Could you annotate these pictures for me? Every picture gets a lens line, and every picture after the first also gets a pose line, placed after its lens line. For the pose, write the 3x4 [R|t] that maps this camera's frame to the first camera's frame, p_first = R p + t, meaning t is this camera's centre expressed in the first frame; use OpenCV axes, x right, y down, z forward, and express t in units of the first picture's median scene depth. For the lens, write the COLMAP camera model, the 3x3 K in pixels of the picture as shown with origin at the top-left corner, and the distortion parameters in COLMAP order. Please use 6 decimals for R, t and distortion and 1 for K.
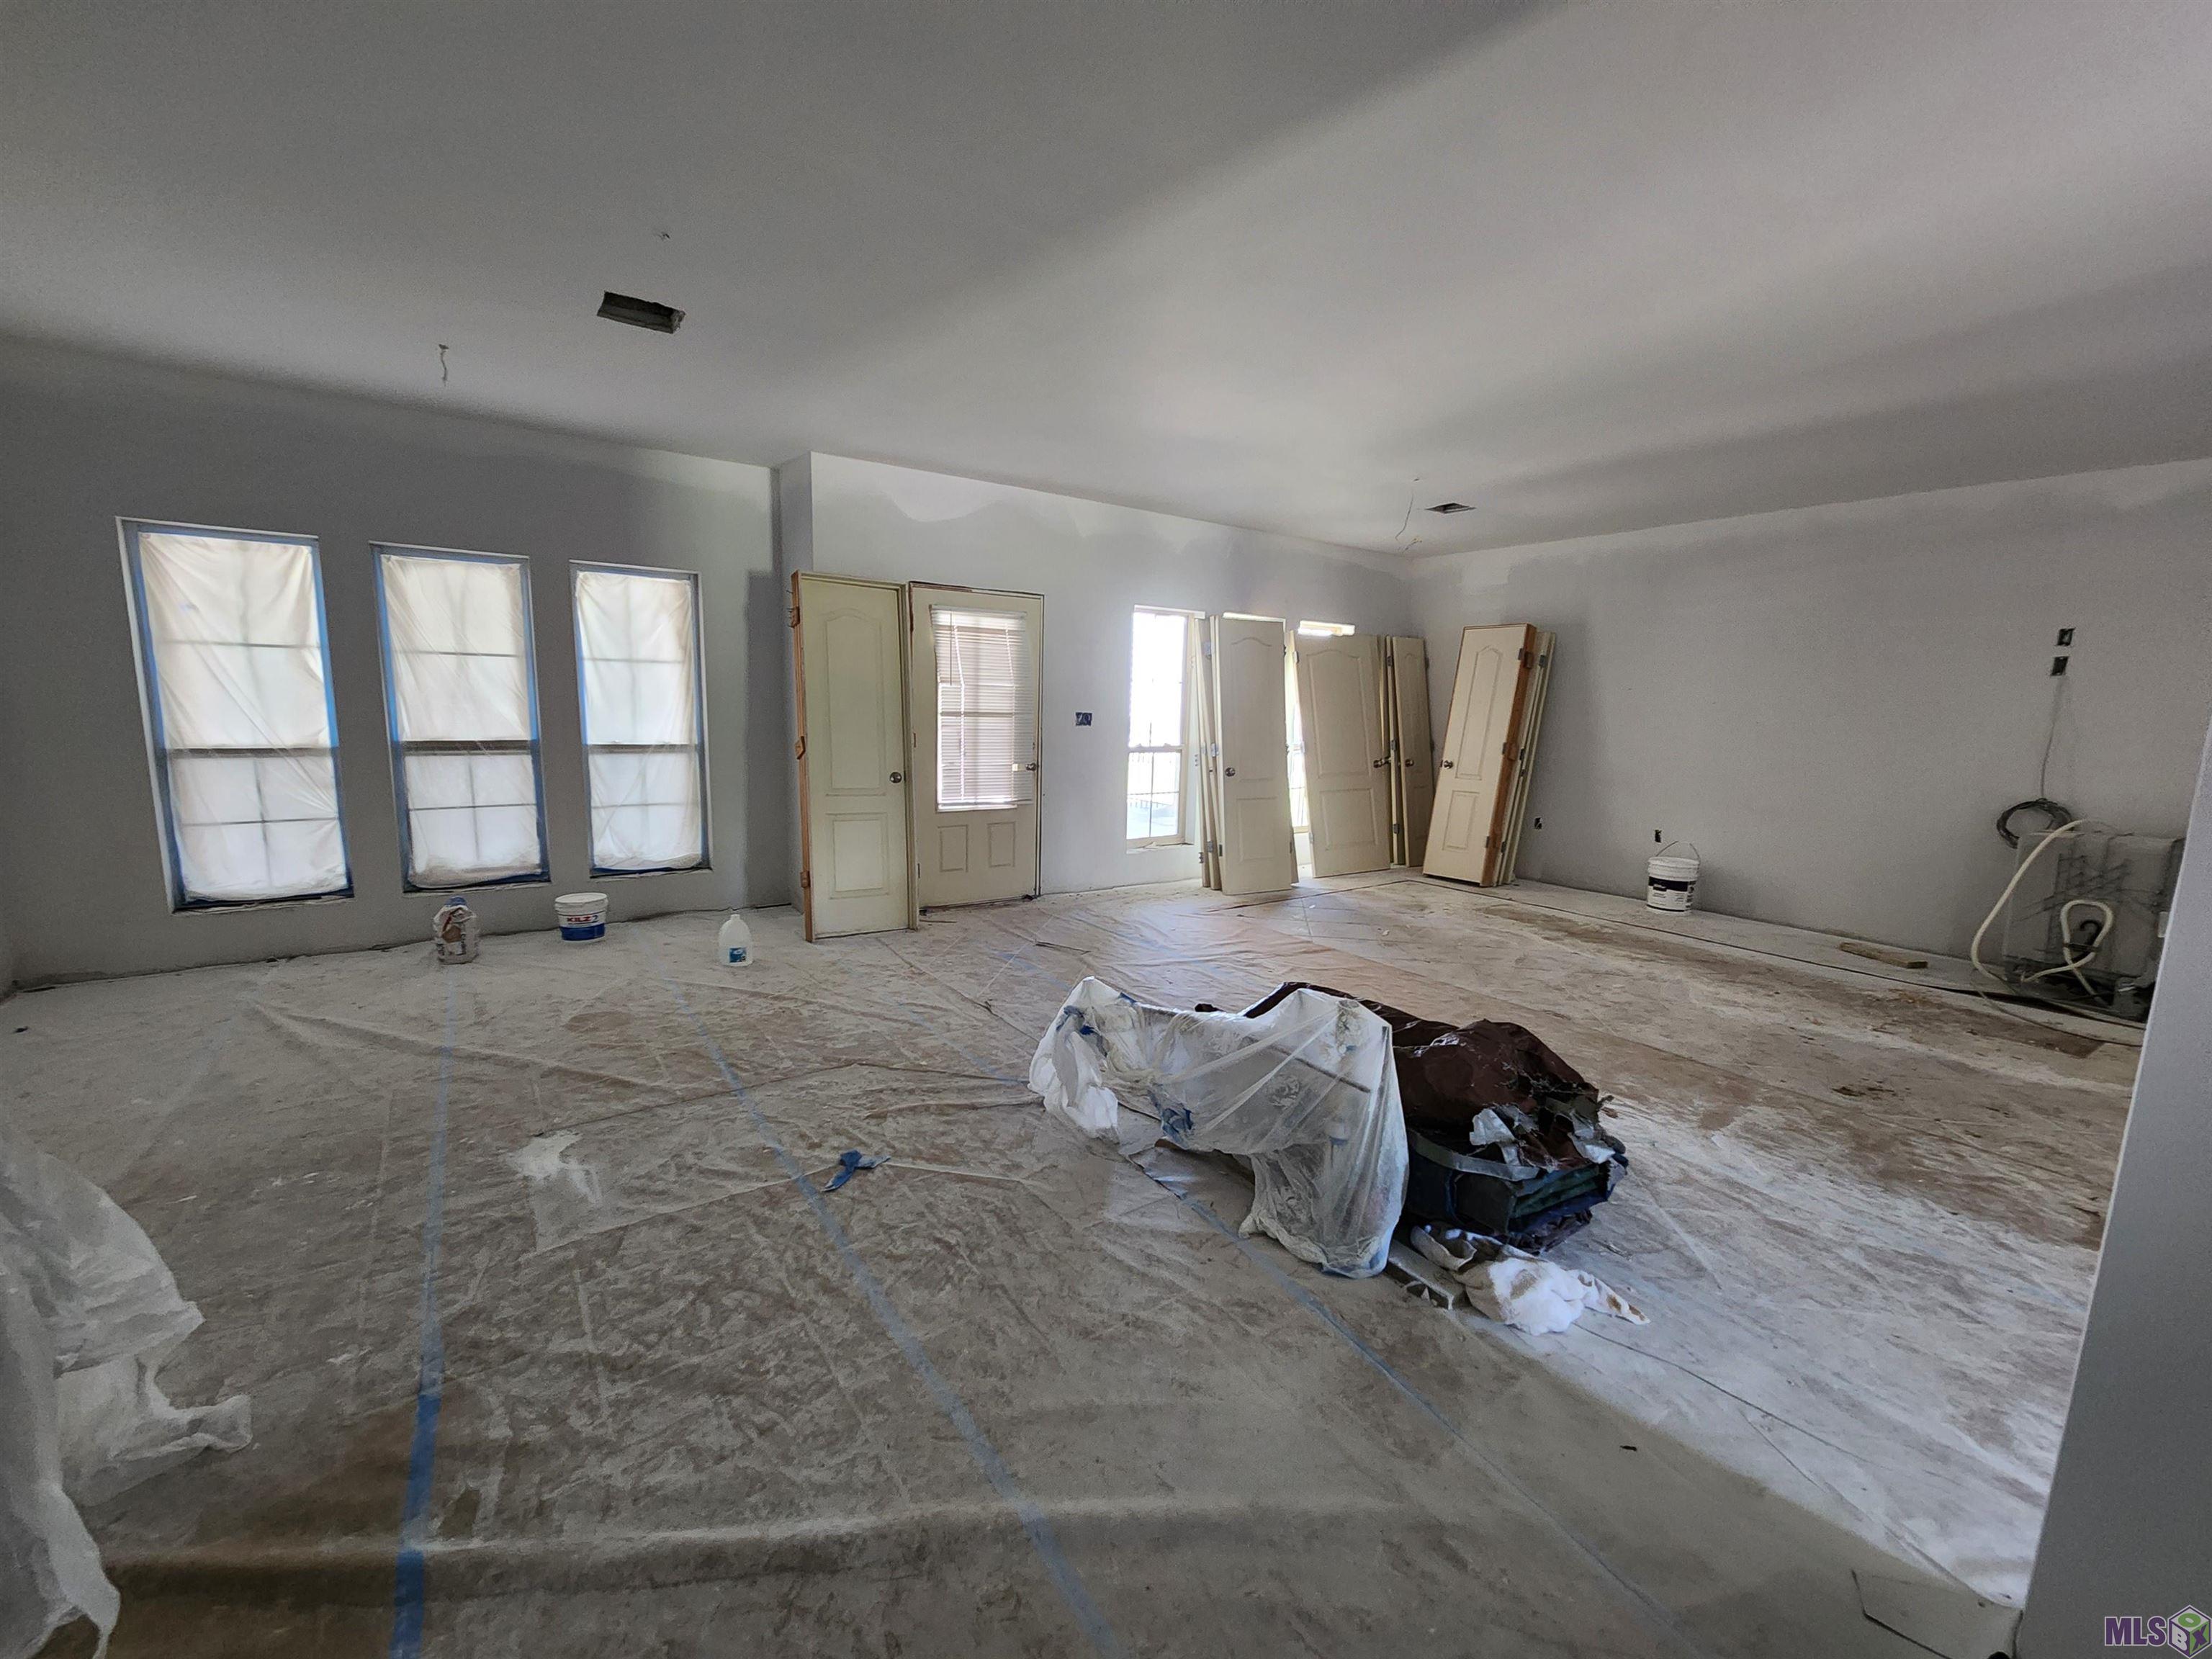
lens RADIAL K [[904.8, 0, 1105.2], [0, 904.8, 834.7], [0, 0, 1]] dist [0.001761, -0.001086]
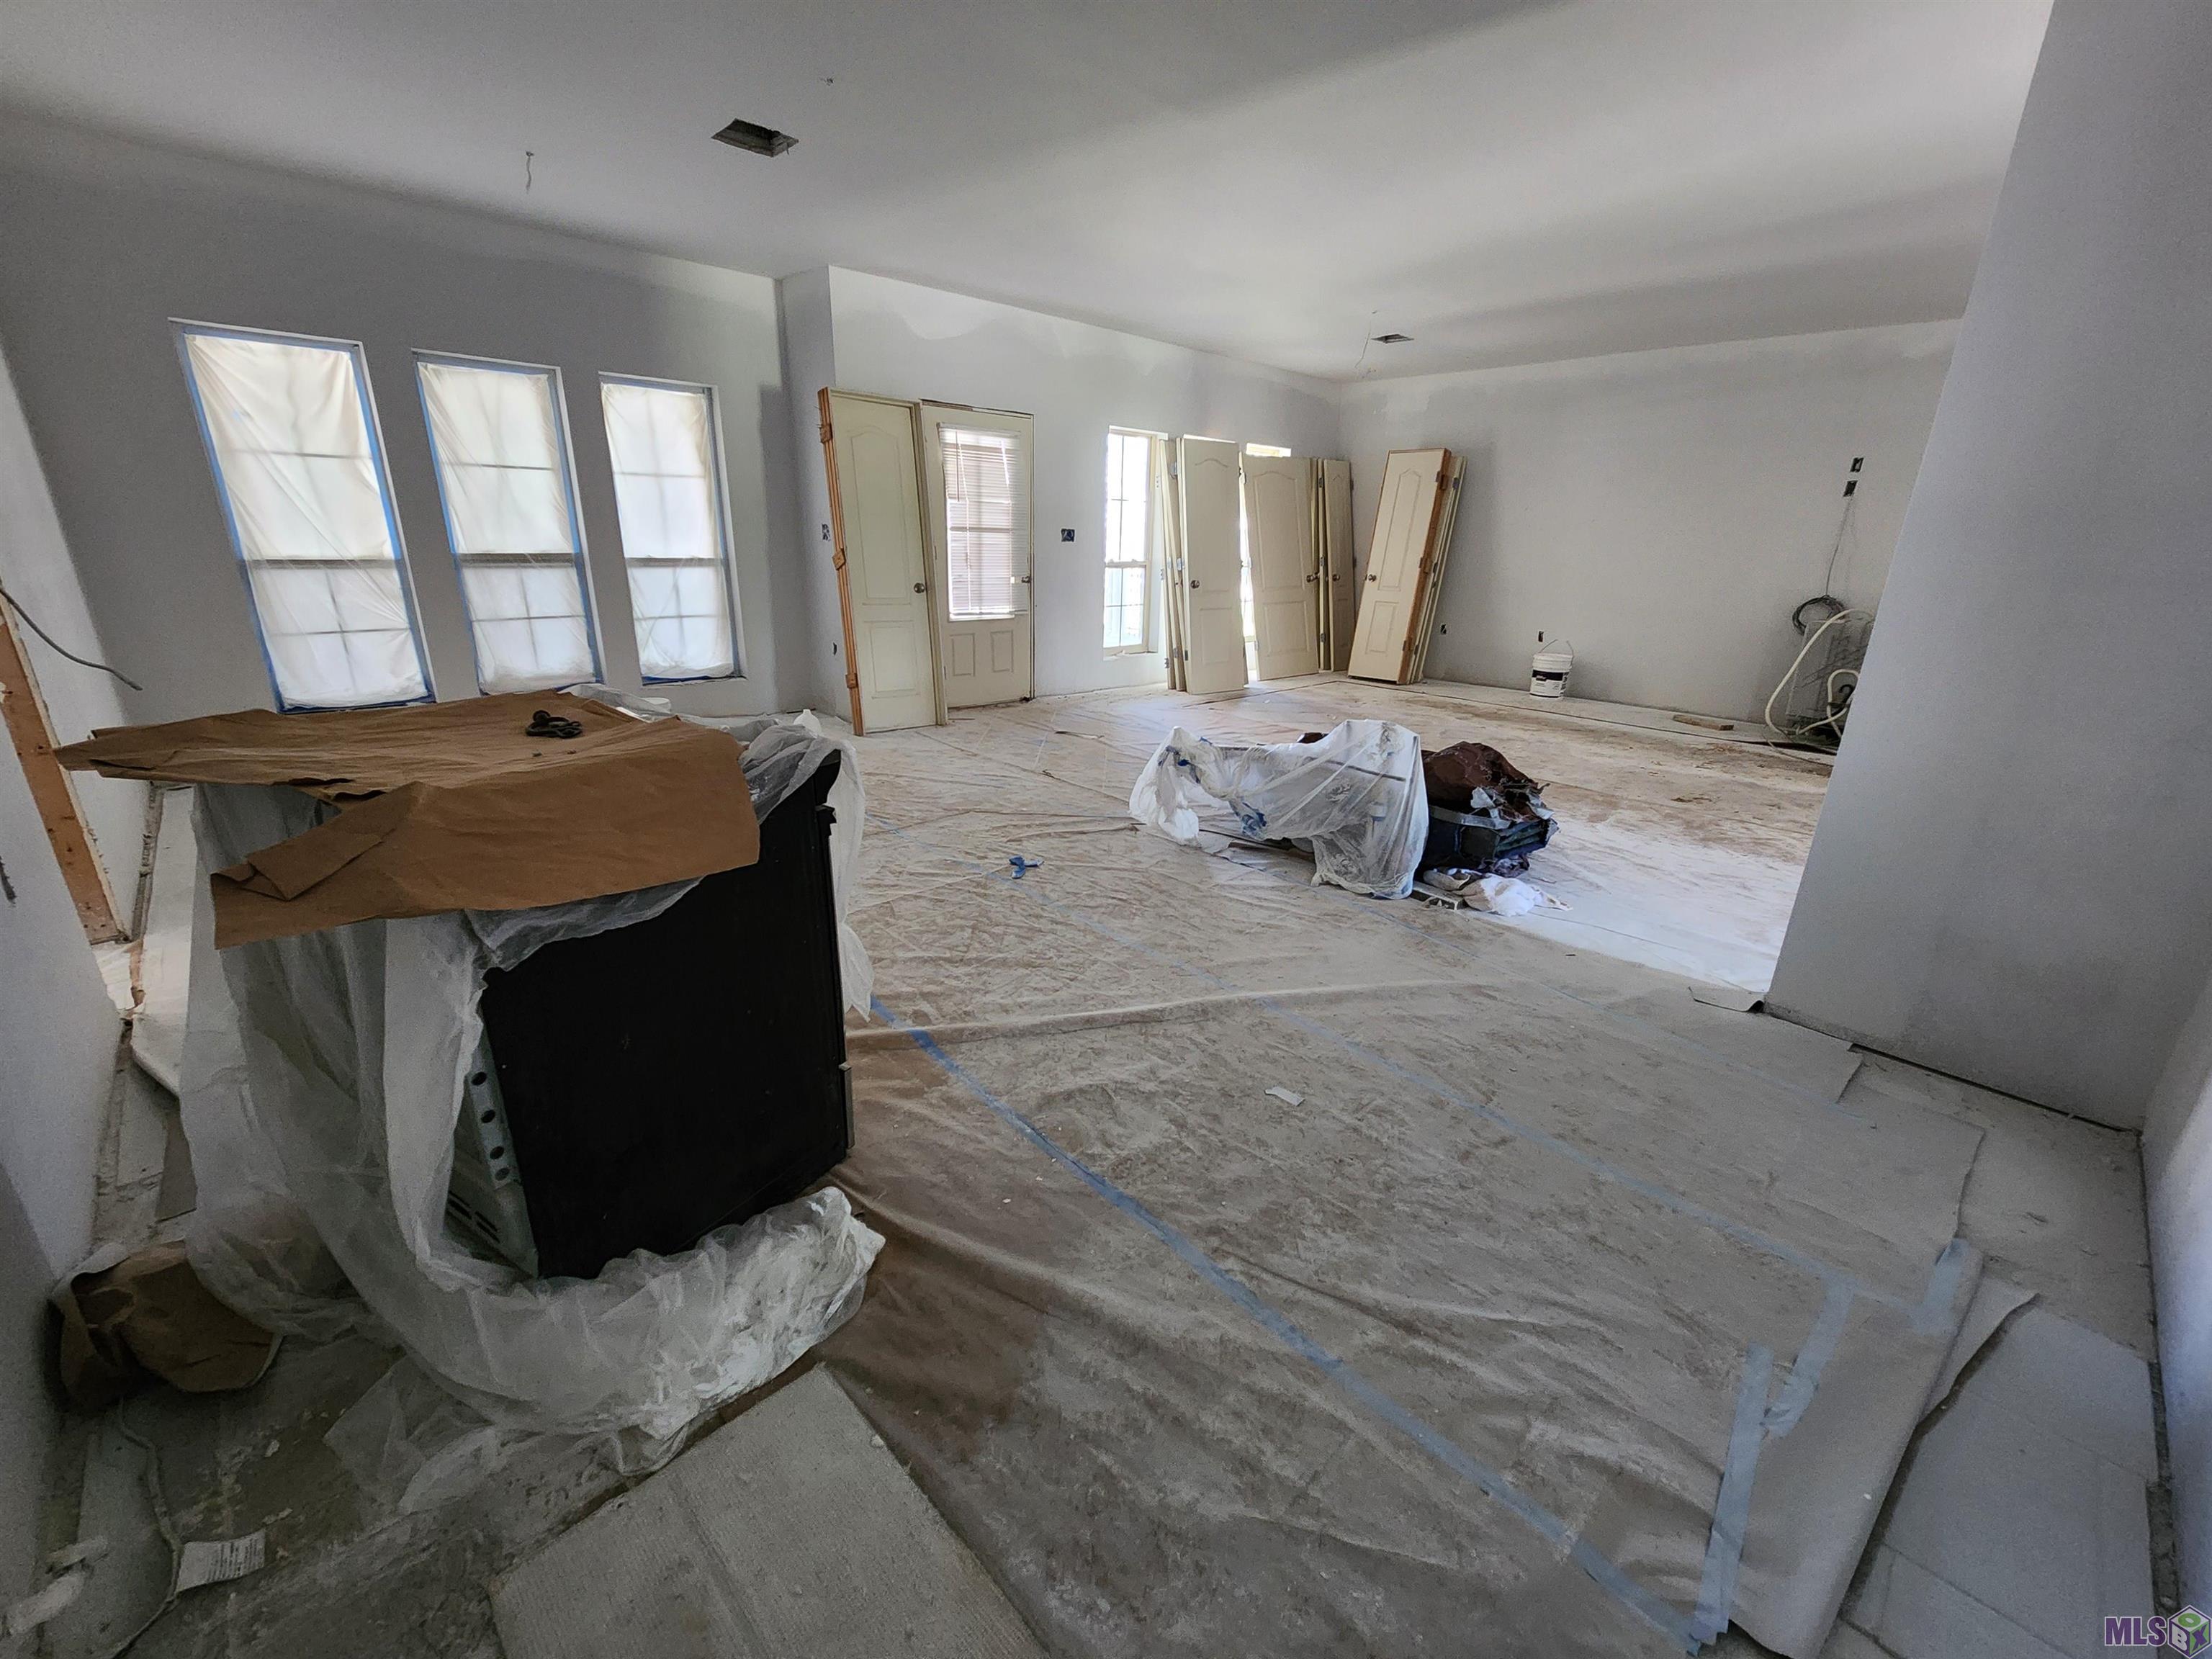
lens RADIAL K [[904.8, 0, 1108.9], [0, 904.8, 831.9], [0, 0, 1]] dist [0.001761, -0.001086]
pose [[0.989307, -0.046256, 0.138315, -0.188225], [0.021384, 0.984128, 0.176168, 0.045104], [-0.144269, -0.171327, 0.974594, -0.185905]]
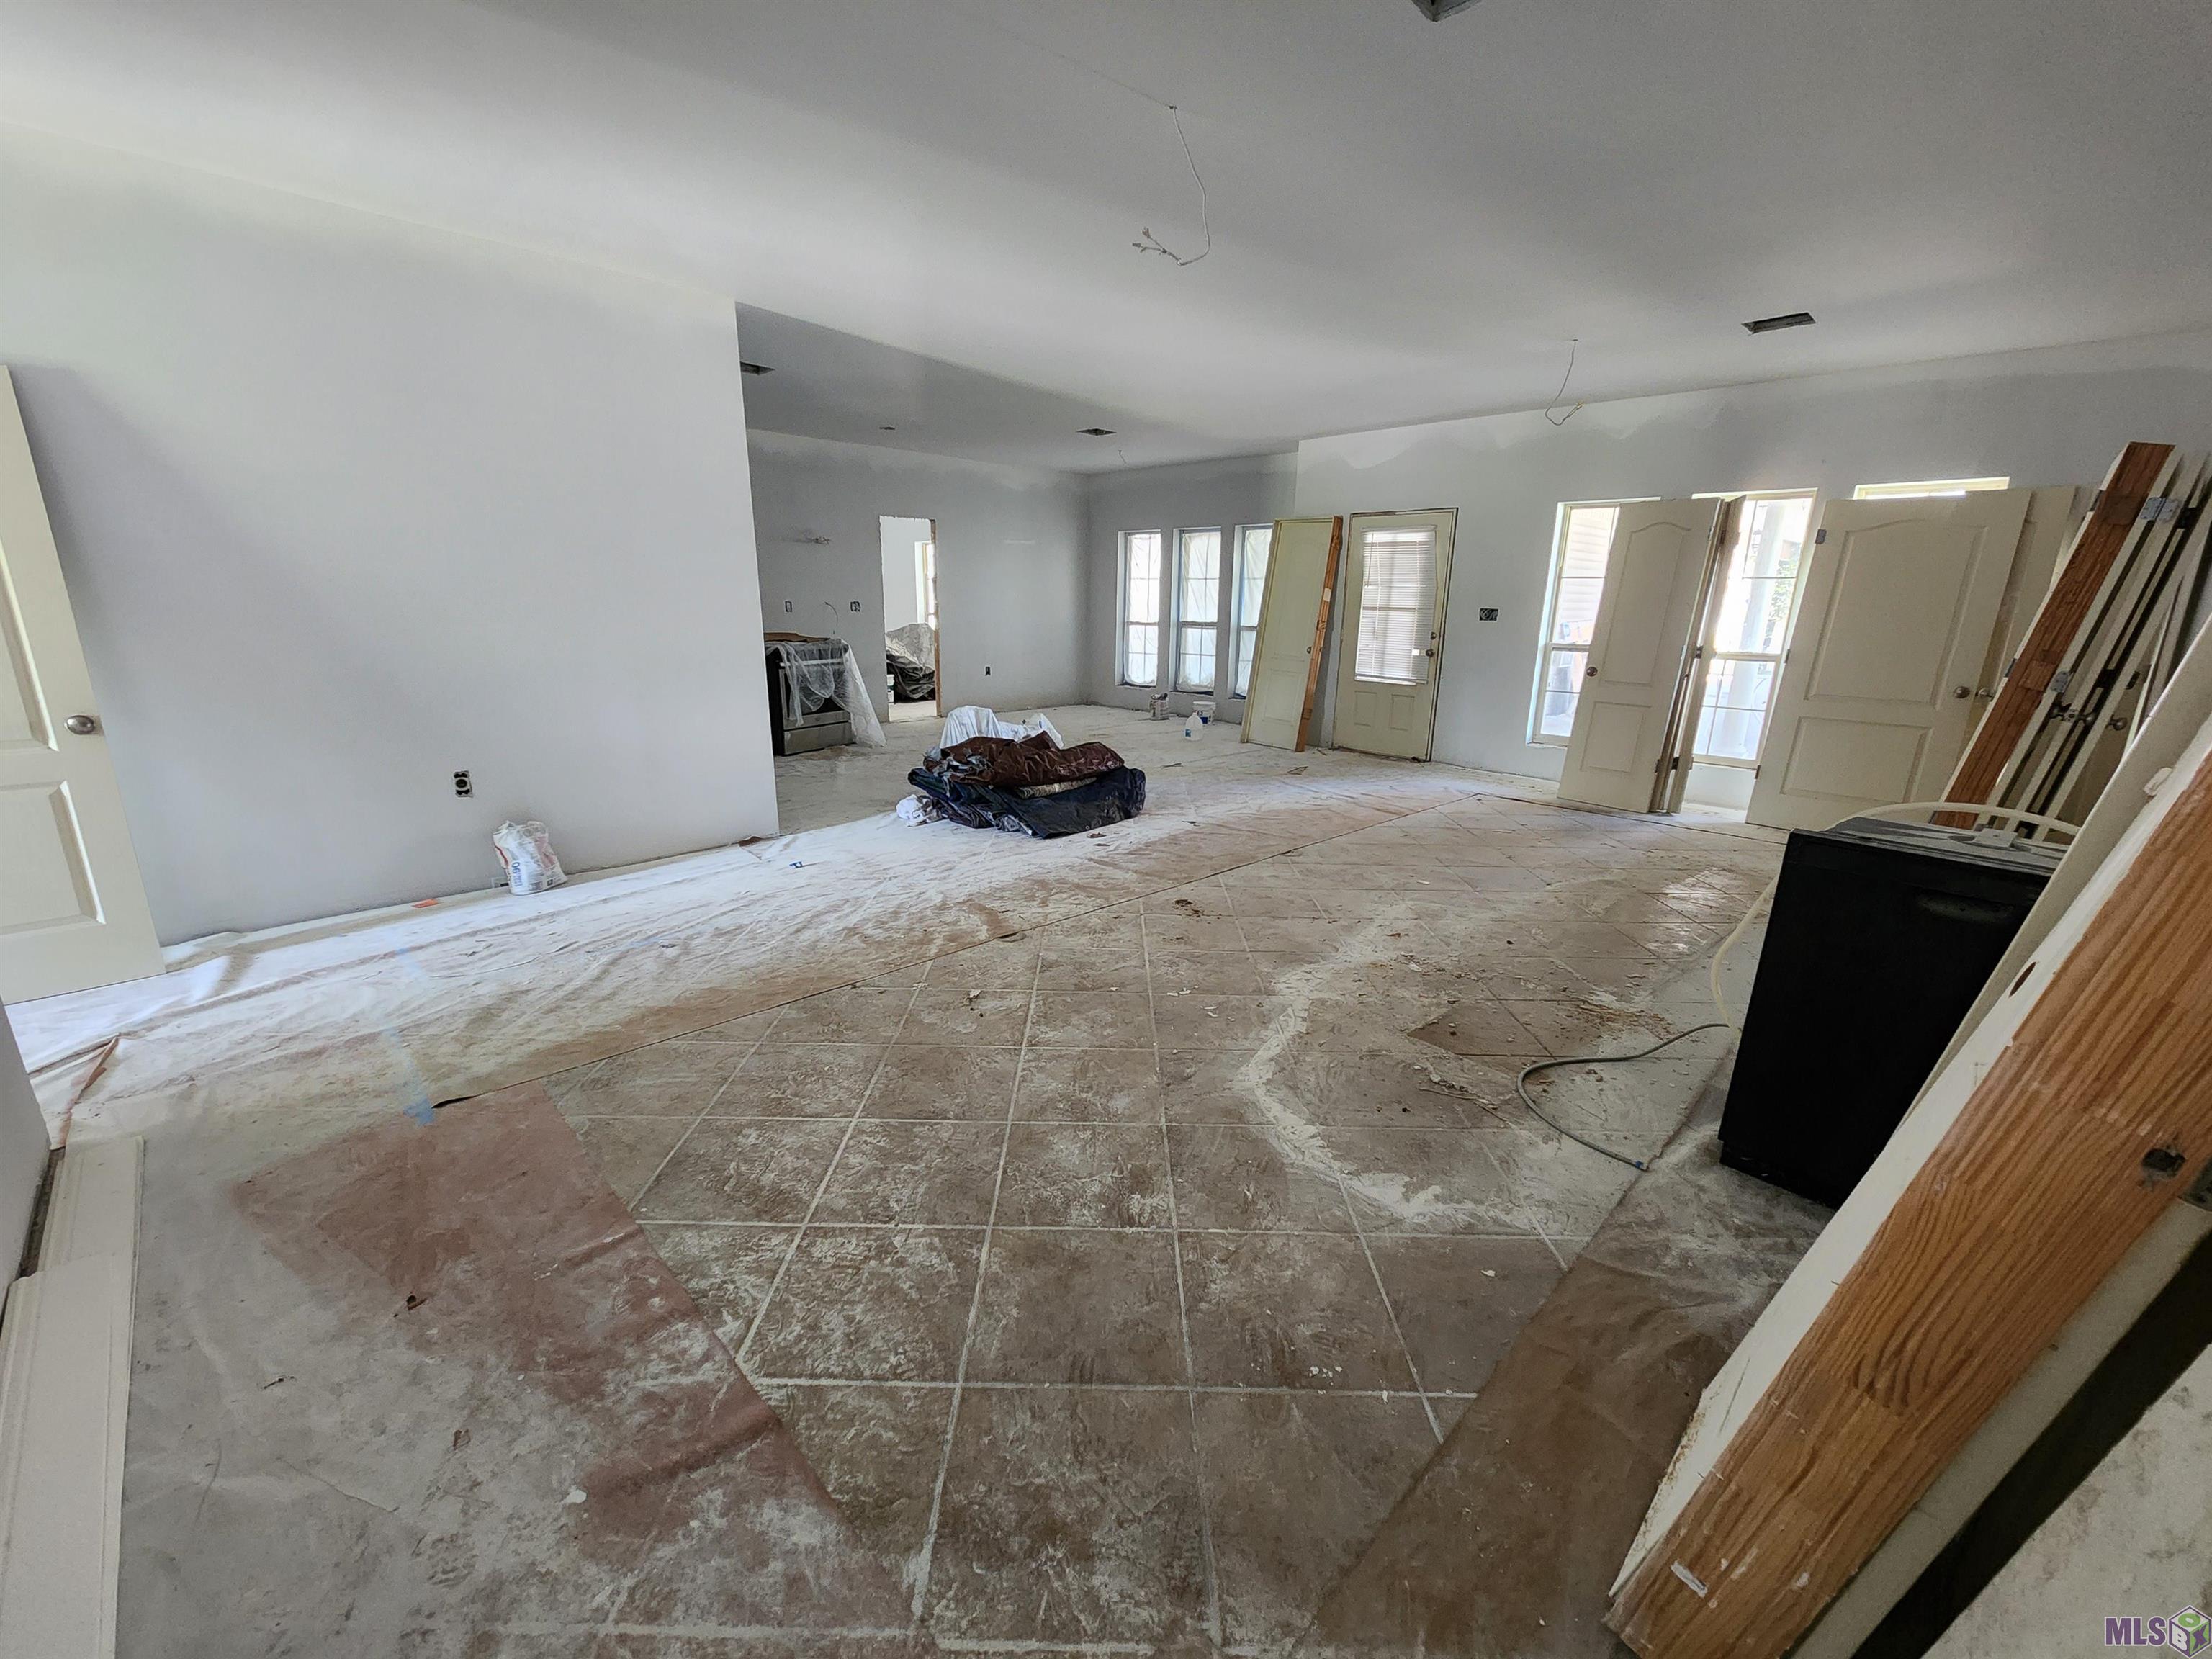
lens RADIAL K [[904.8, 0, 1099.5], [0, 904.8, 828.9], [0, 0, 1]] dist [0.001761, -0.001086]
pose [[0.150363, 0.224405, -0.962826, 1.376280], [-0.161529, 0.966387, 0.200009, -0.023037], [0.975346, 0.125450, 0.181557, 0.469592]]
